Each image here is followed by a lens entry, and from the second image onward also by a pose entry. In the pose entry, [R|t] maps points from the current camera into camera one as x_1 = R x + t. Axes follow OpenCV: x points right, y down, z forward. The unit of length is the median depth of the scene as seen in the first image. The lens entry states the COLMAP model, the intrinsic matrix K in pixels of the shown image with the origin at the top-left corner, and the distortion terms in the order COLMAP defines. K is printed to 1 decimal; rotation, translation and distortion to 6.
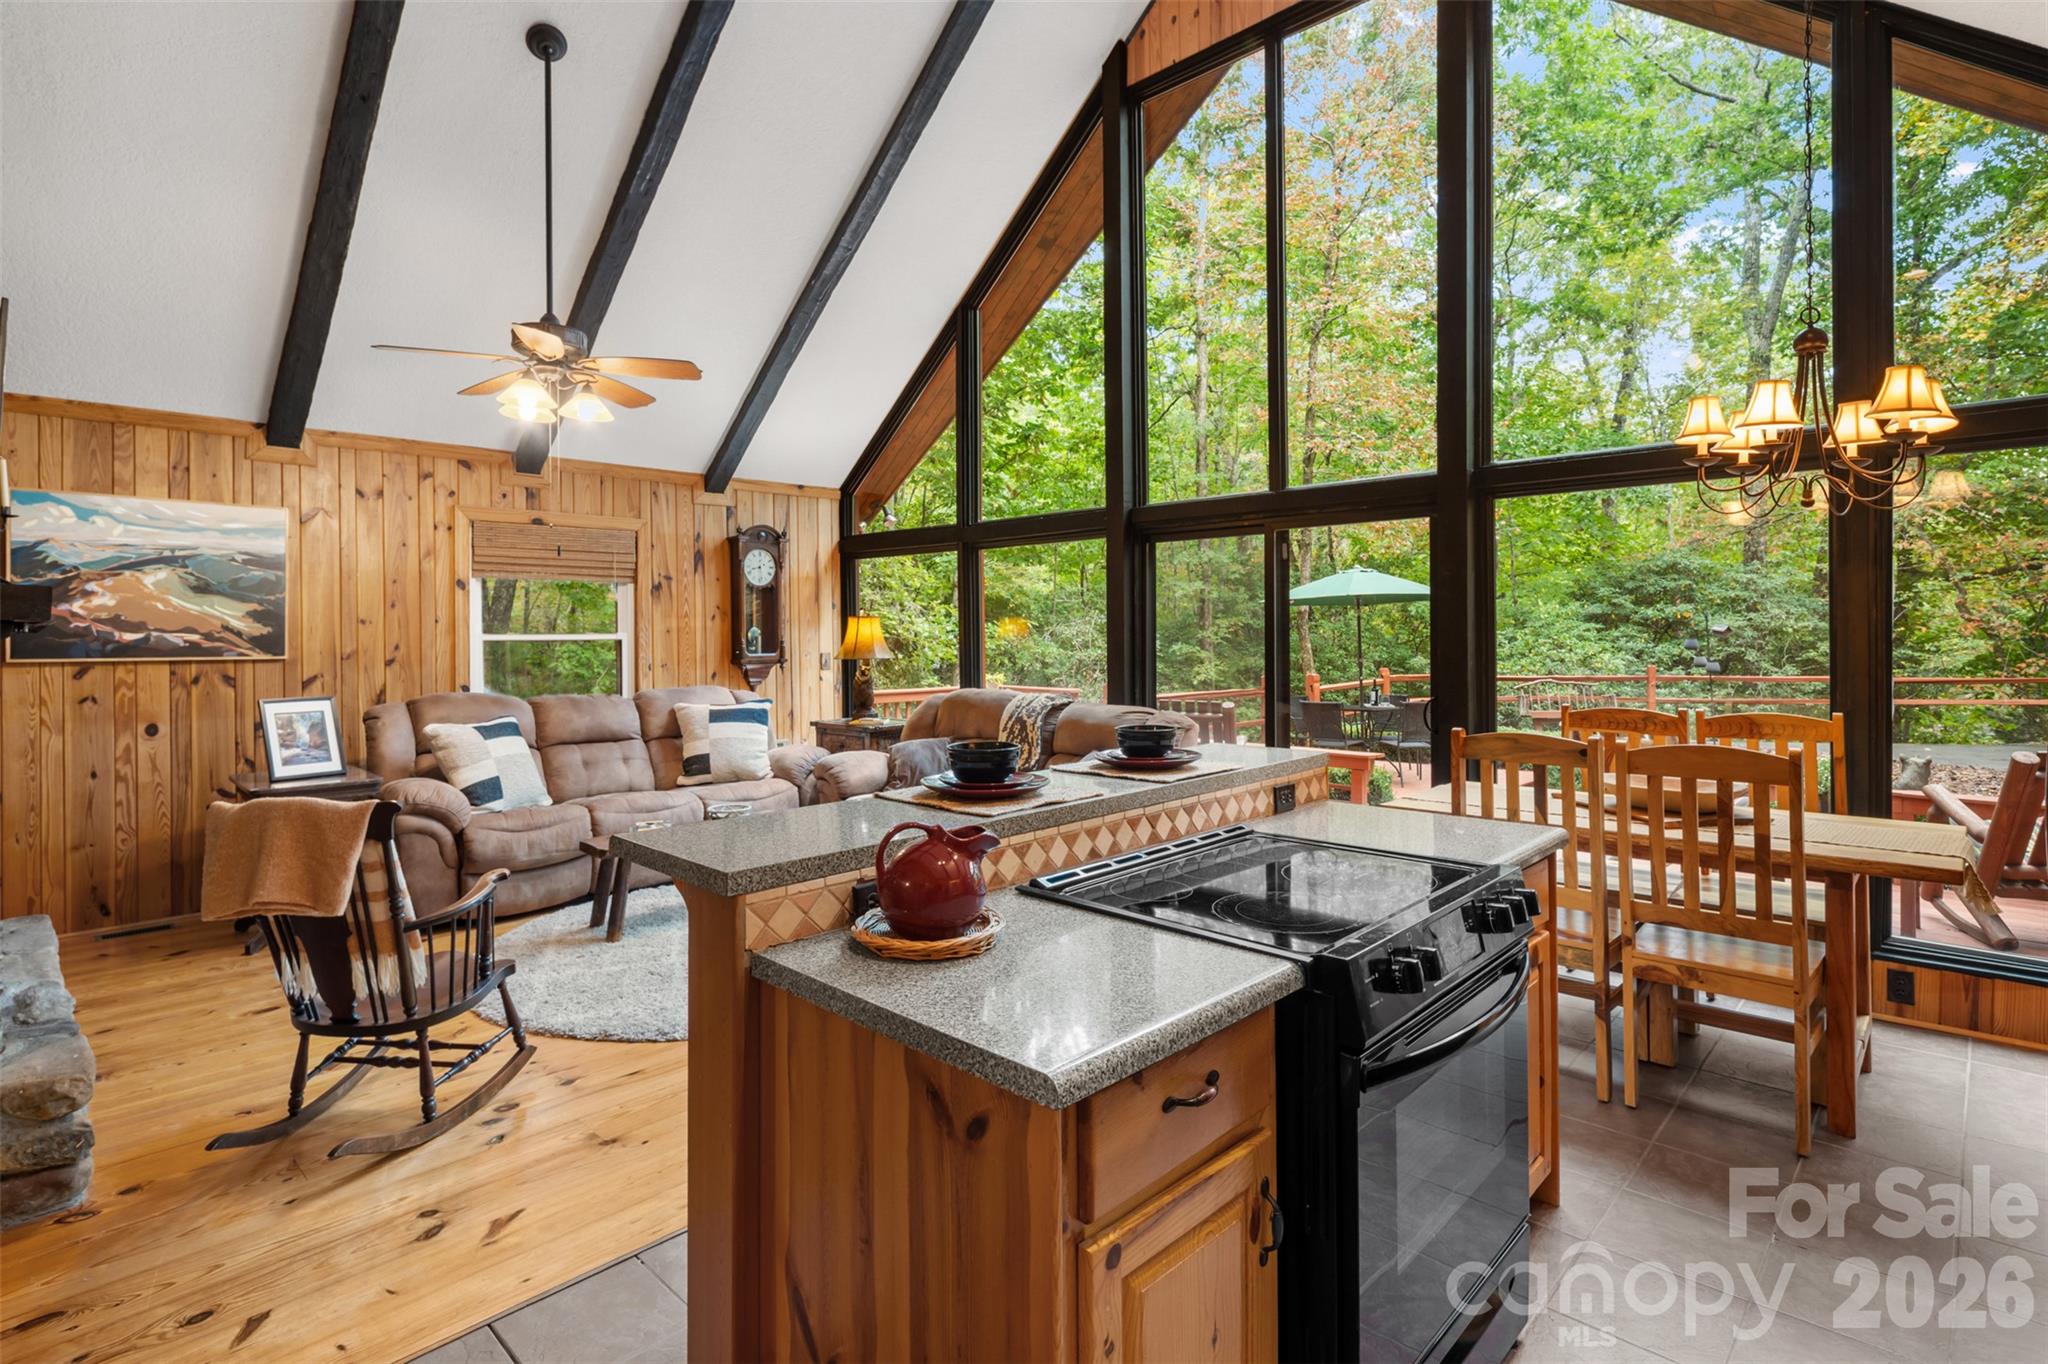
lens RADIAL K [[997.3, 0, 1024.0], [0, 997.3, 627.4], [0, 0, 1]] dist [0.006460, -0.006063]
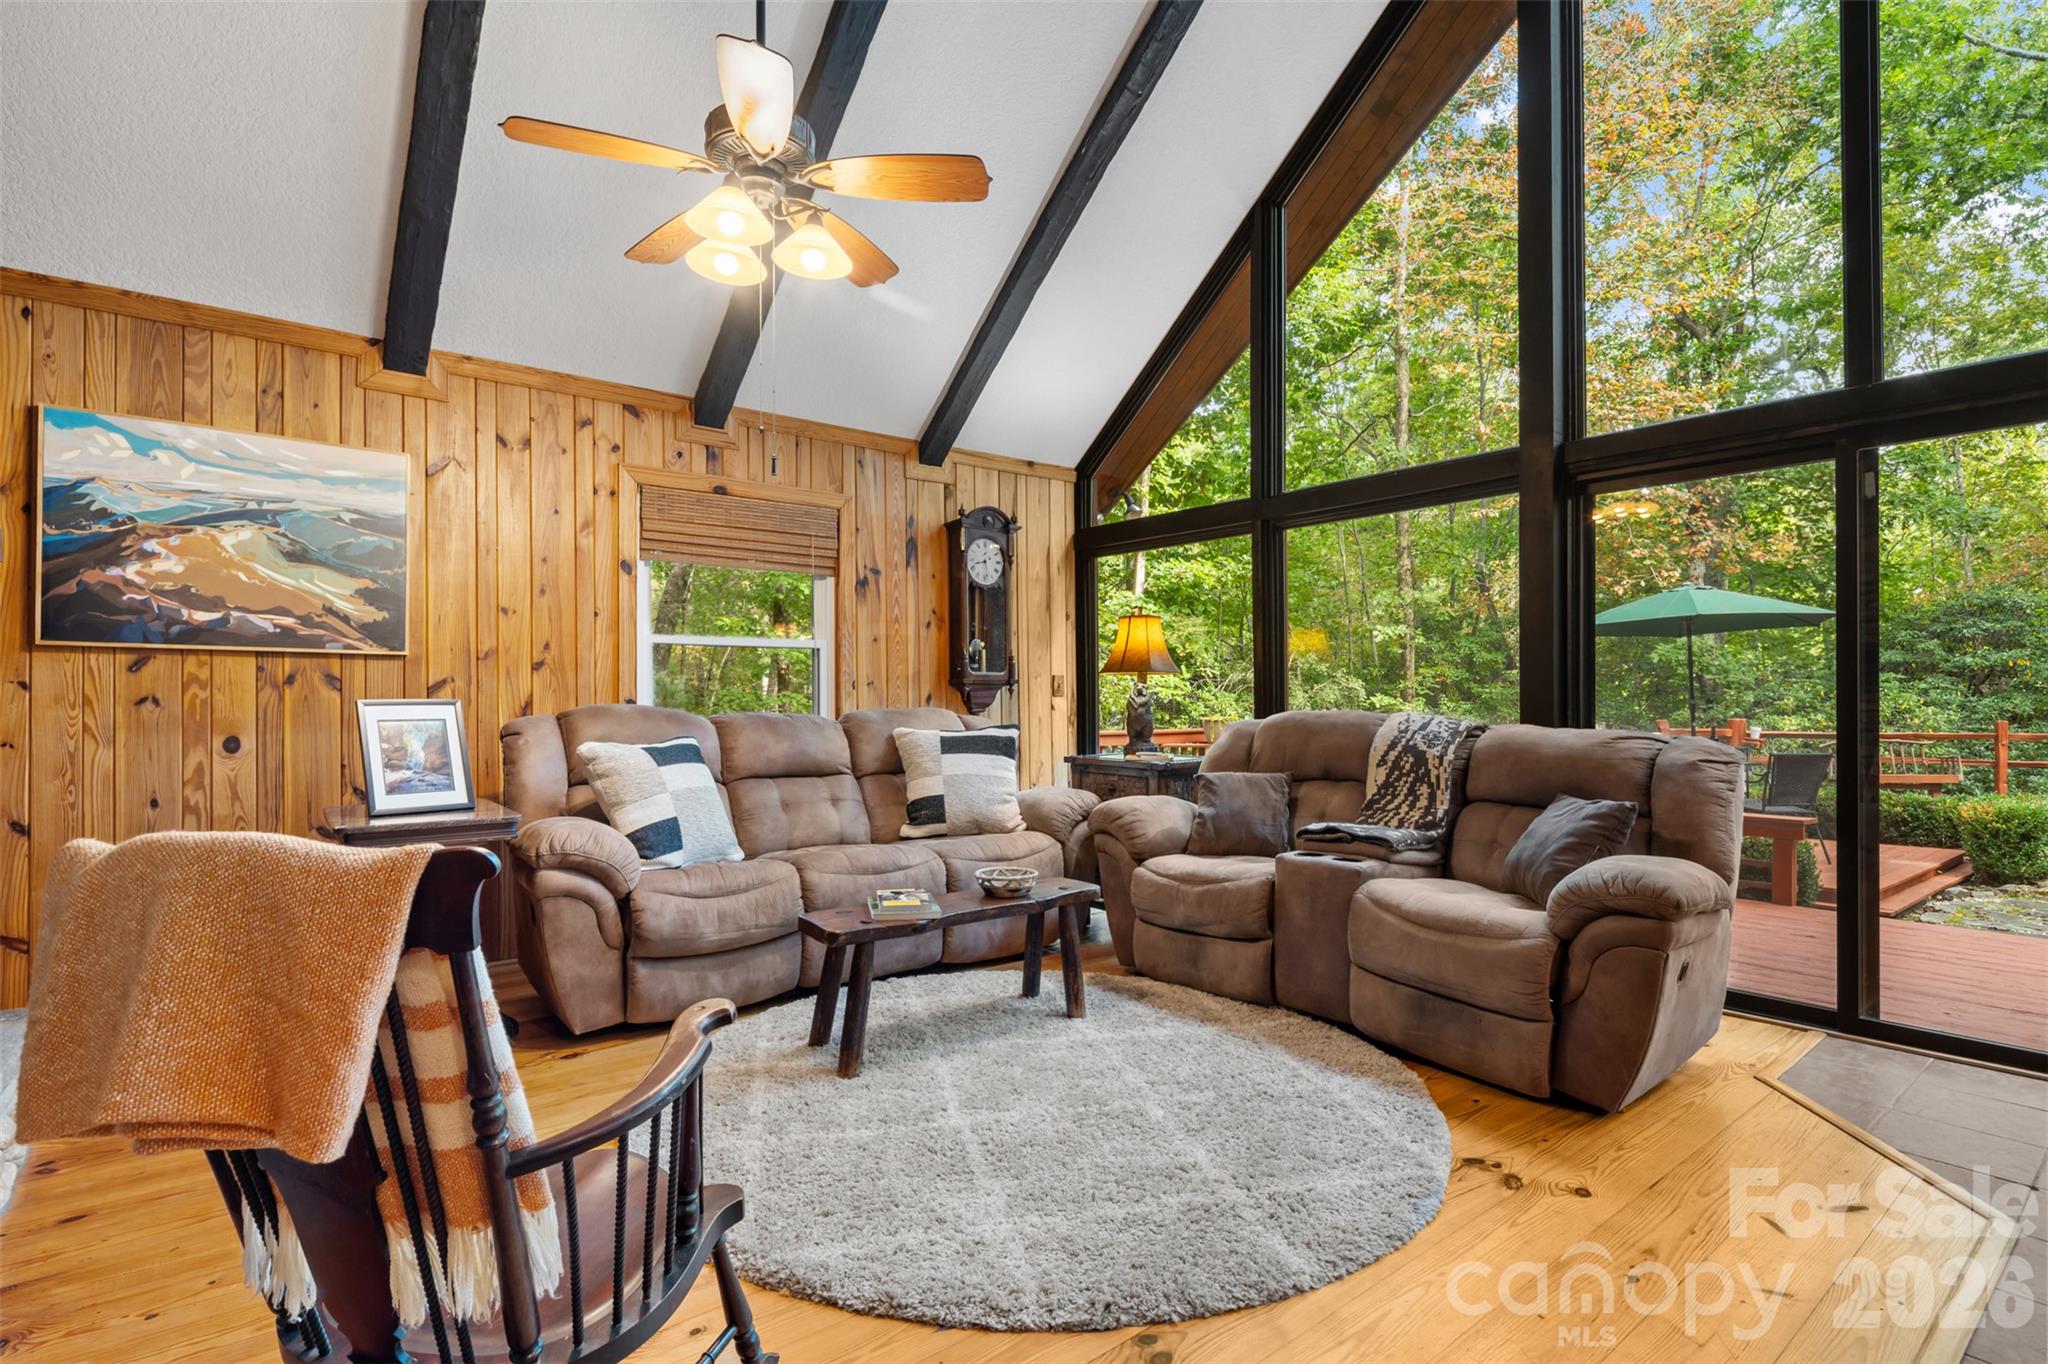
lens RADIAL K [[997.3, 0, 1032.0], [0, 997.3, 688.6], [0, 0, 1]] dist [0.006460, -0.006063]
pose [[0.992572, 0.004947, -0.121560, -0.184328], [-0.005038, 0.999987, -0.000442, 0.054960], [0.121556, 0.001051, 0.992584, 0.317748]]
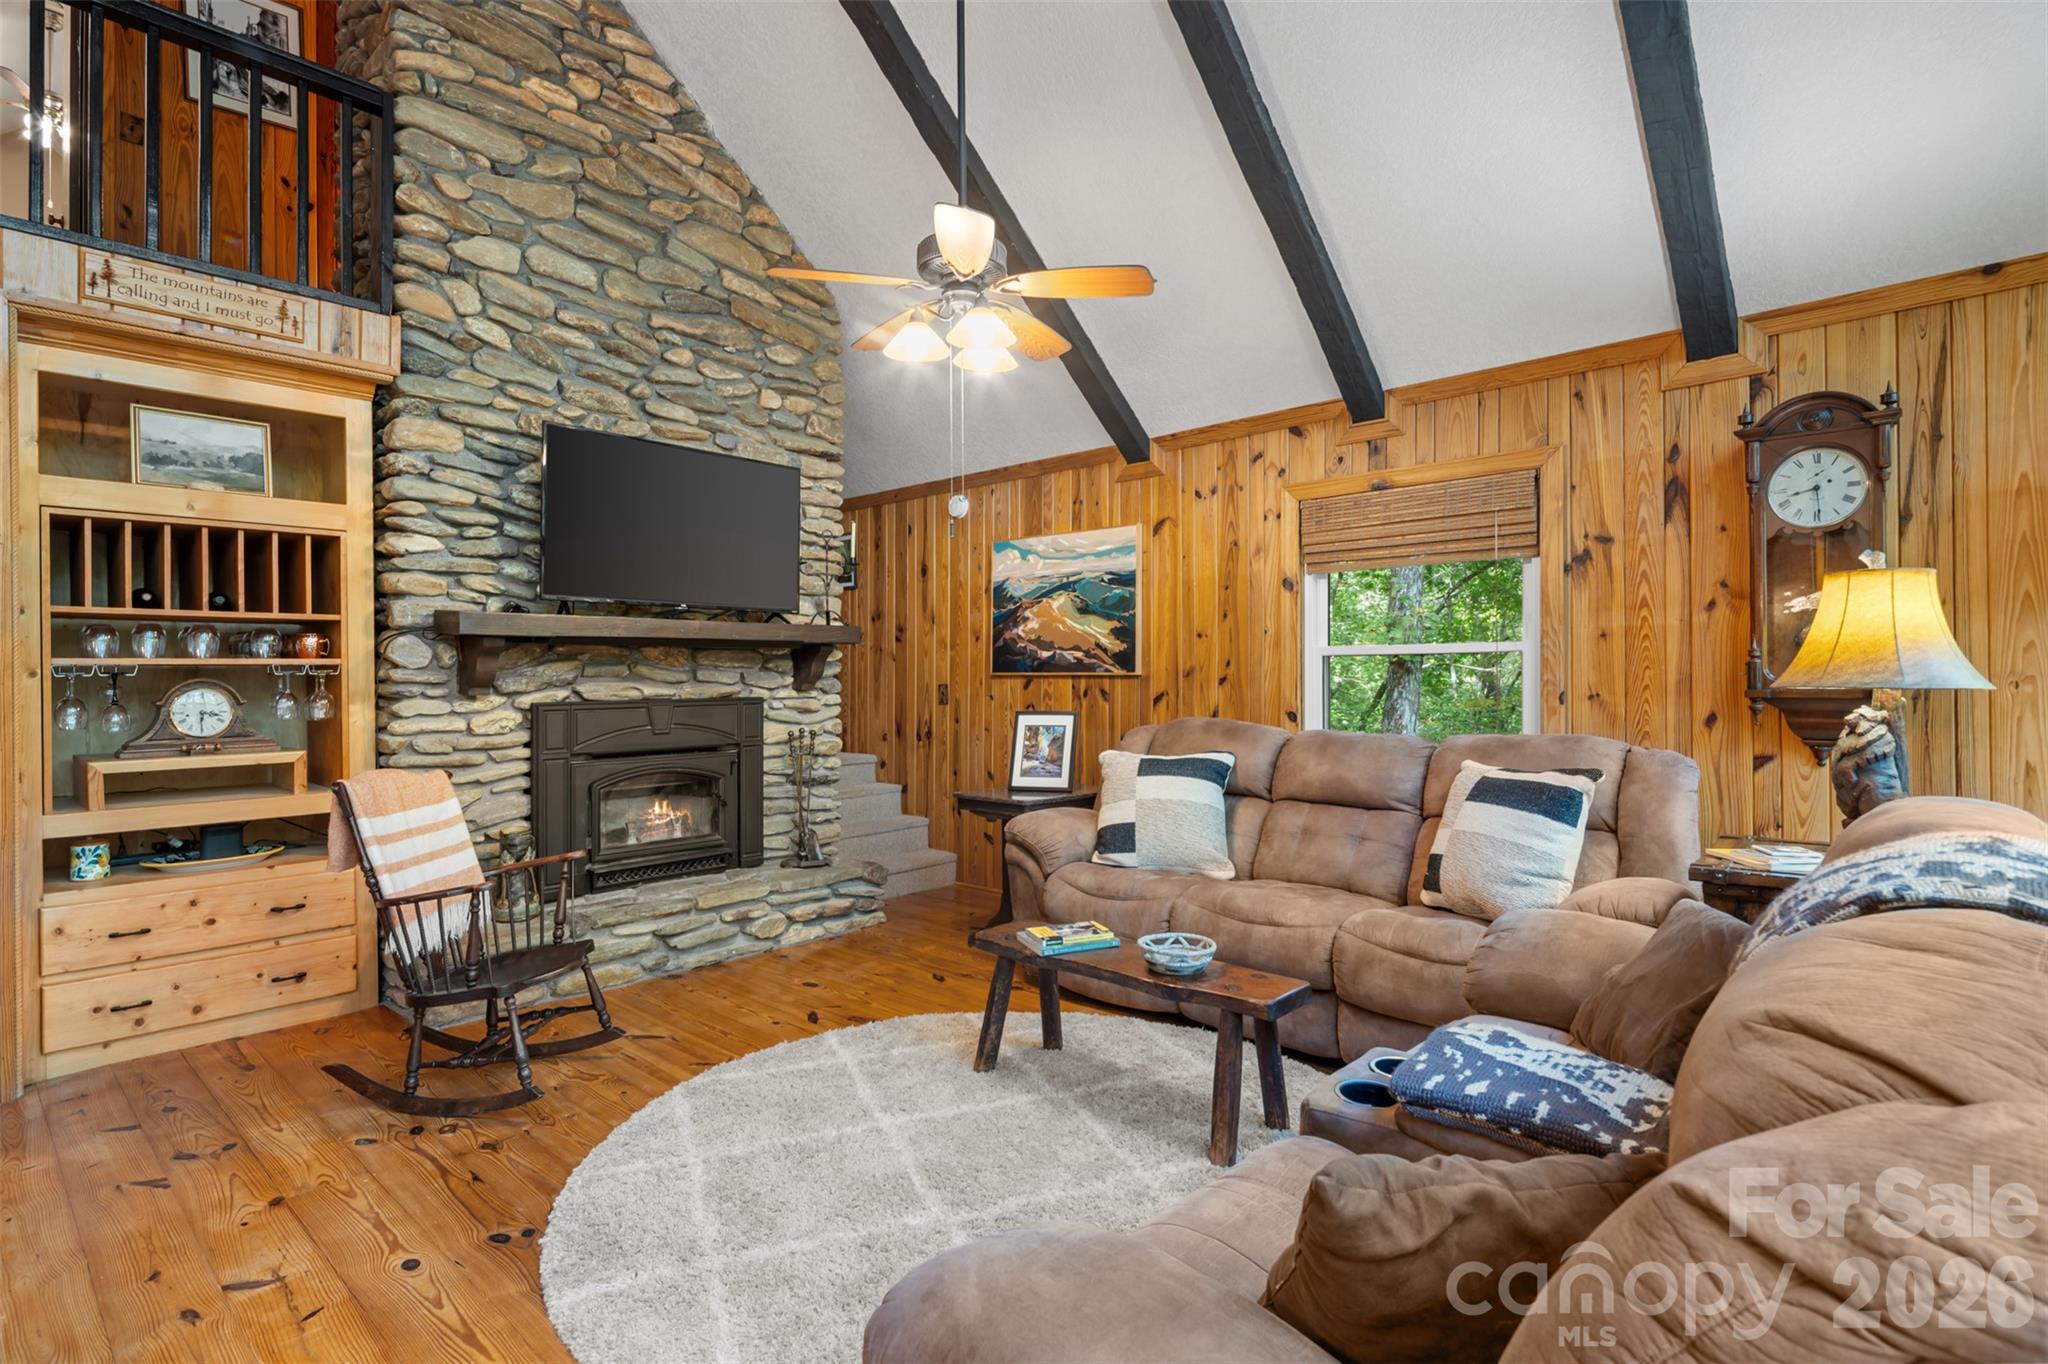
lens RADIAL K [[997.3, 0, 1023.2], [0, 997.3, 678.3], [0, 0, 1]] dist [0.006460, -0.006063]
pose [[0.023424, 0.005695, -0.999709, 0.255358], [0.010789, 0.999924, 0.005949, 0.028011], [0.999667, -0.010925, 0.023361, 0.871166]]
